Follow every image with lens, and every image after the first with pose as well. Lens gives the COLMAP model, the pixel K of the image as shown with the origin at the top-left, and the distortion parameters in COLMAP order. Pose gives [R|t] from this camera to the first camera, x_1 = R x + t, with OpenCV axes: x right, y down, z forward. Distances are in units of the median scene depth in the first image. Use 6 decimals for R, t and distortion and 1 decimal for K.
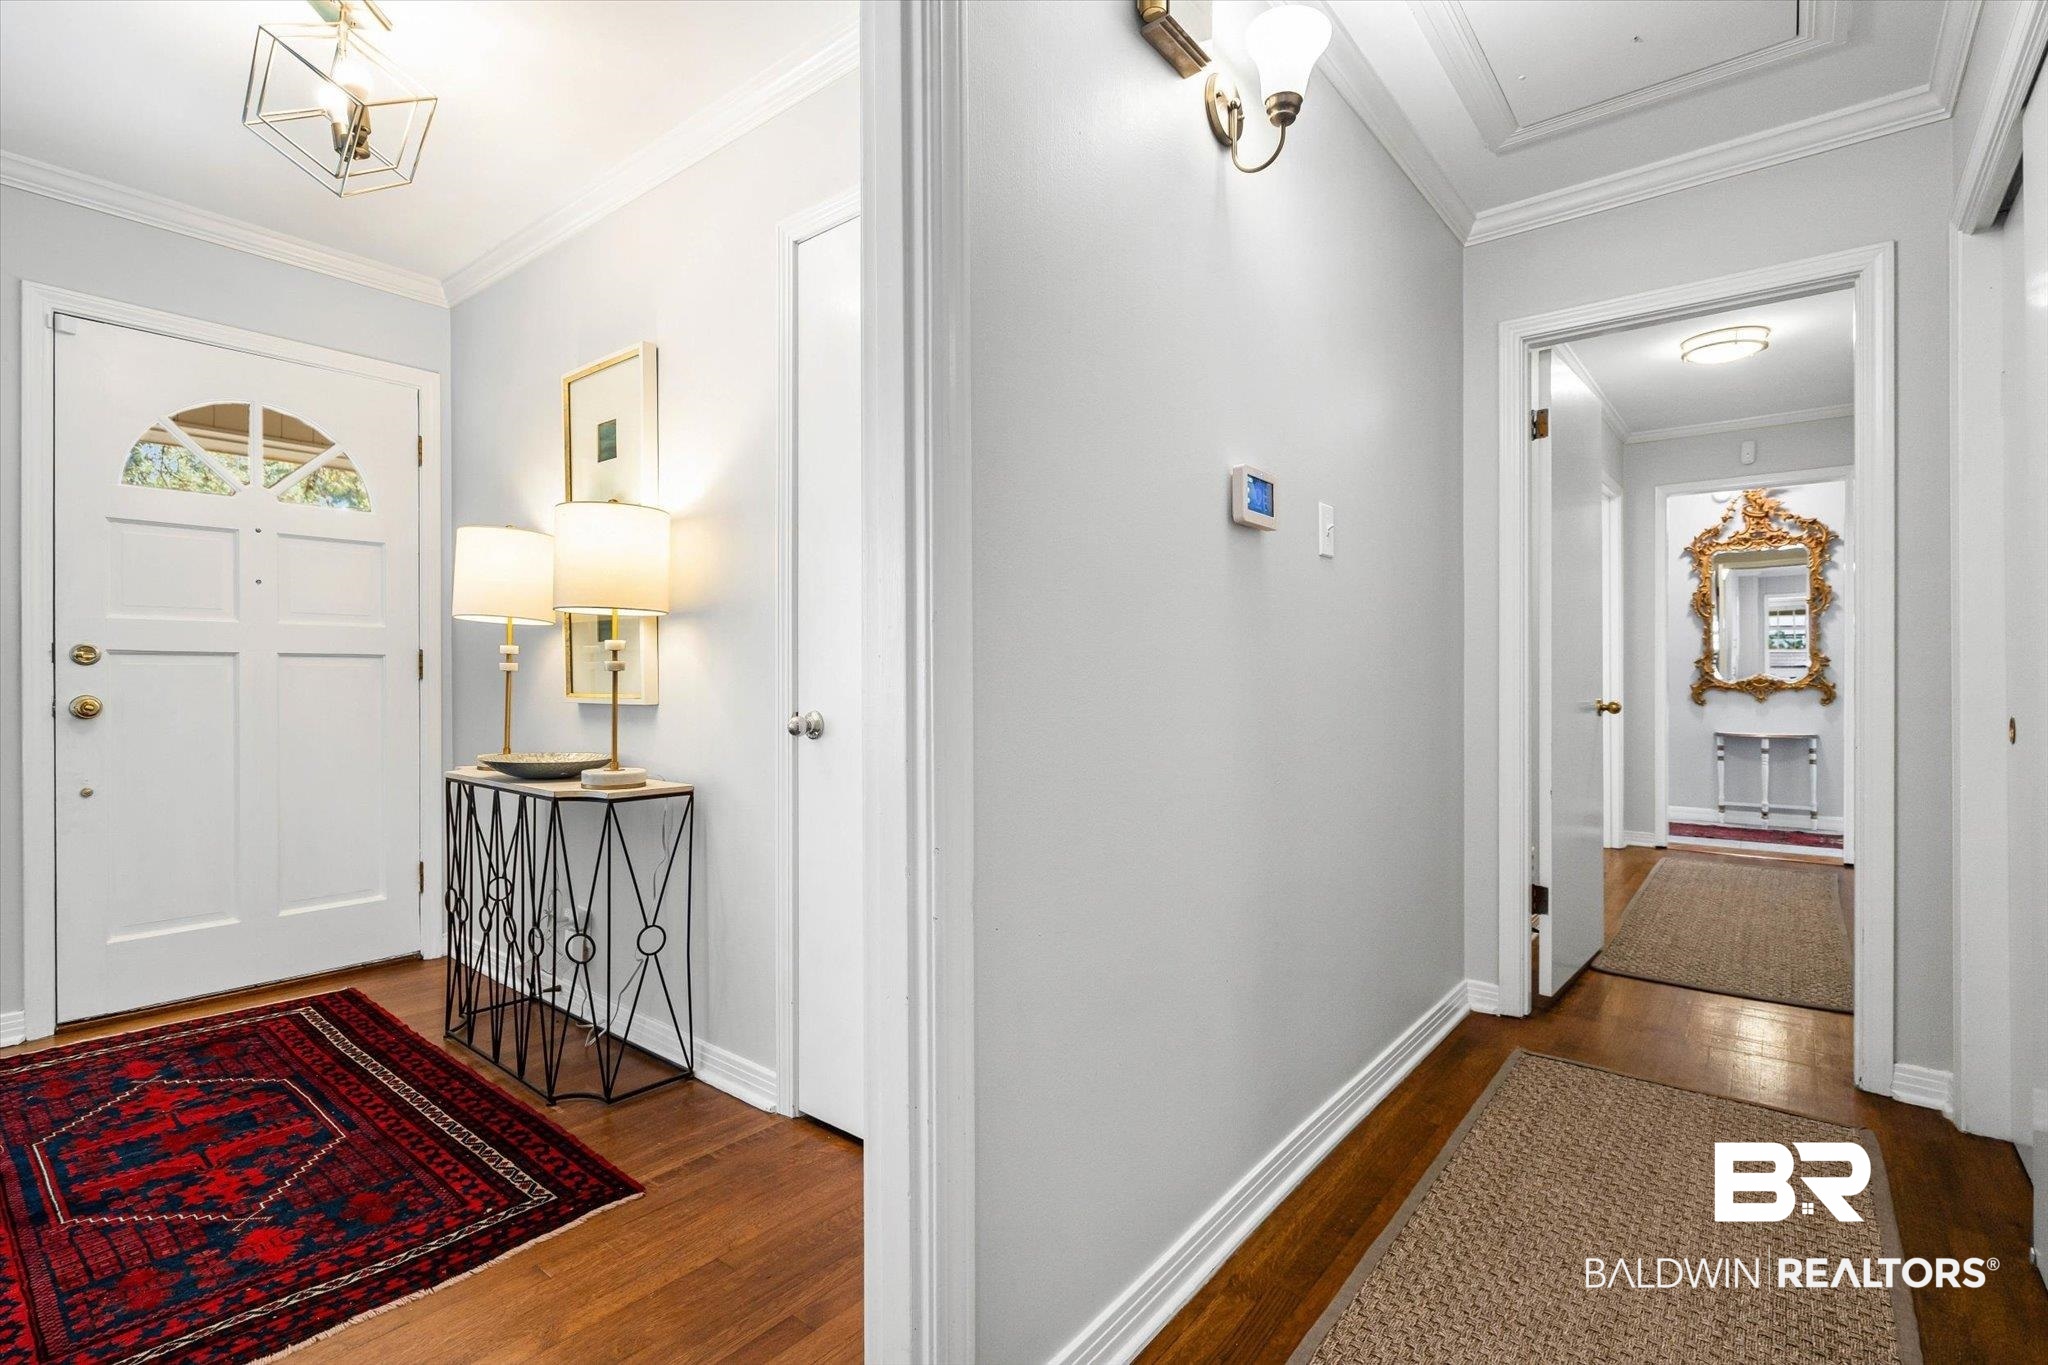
lens RADIAL K [[944.6, 0, 1022.5], [0, 944.6, 674.6], [0, 0, 1]] dist [-0.008549, -0.000968]
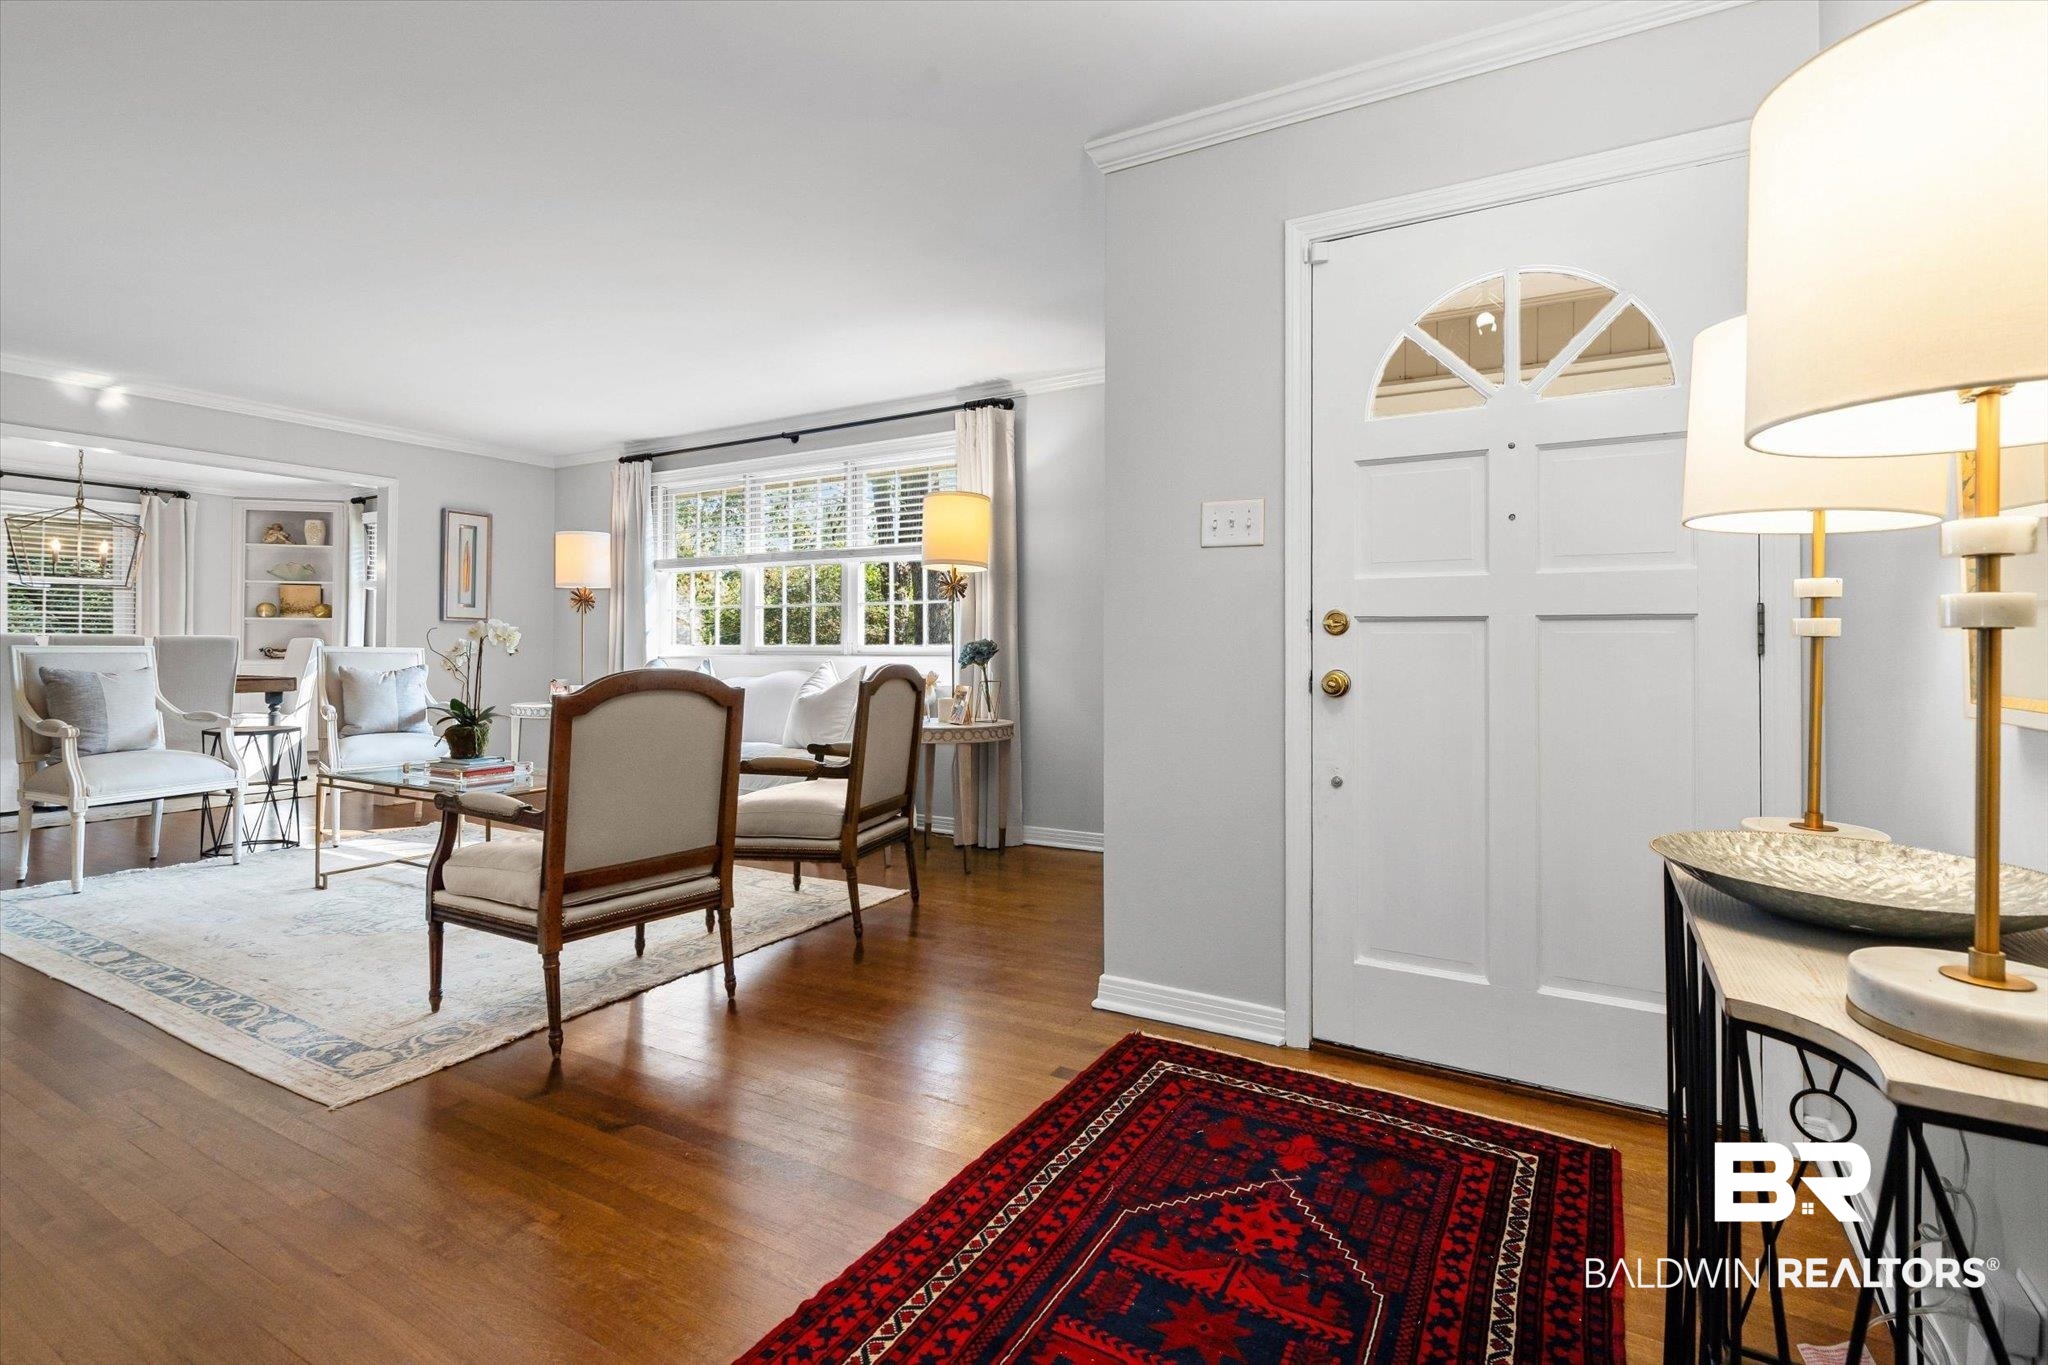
lens RADIAL K [[944.6, 0, 1060.9], [0, 944.6, 634.5], [0, 0, 1]] dist [-0.008549, -0.000968]
pose [[0.165129, -0.013008, -0.986186, -0.181716], [-0.004067, 0.999896, -0.013870, 0.002783], [0.986264, 0.006301, 0.165058, 0.613189]]
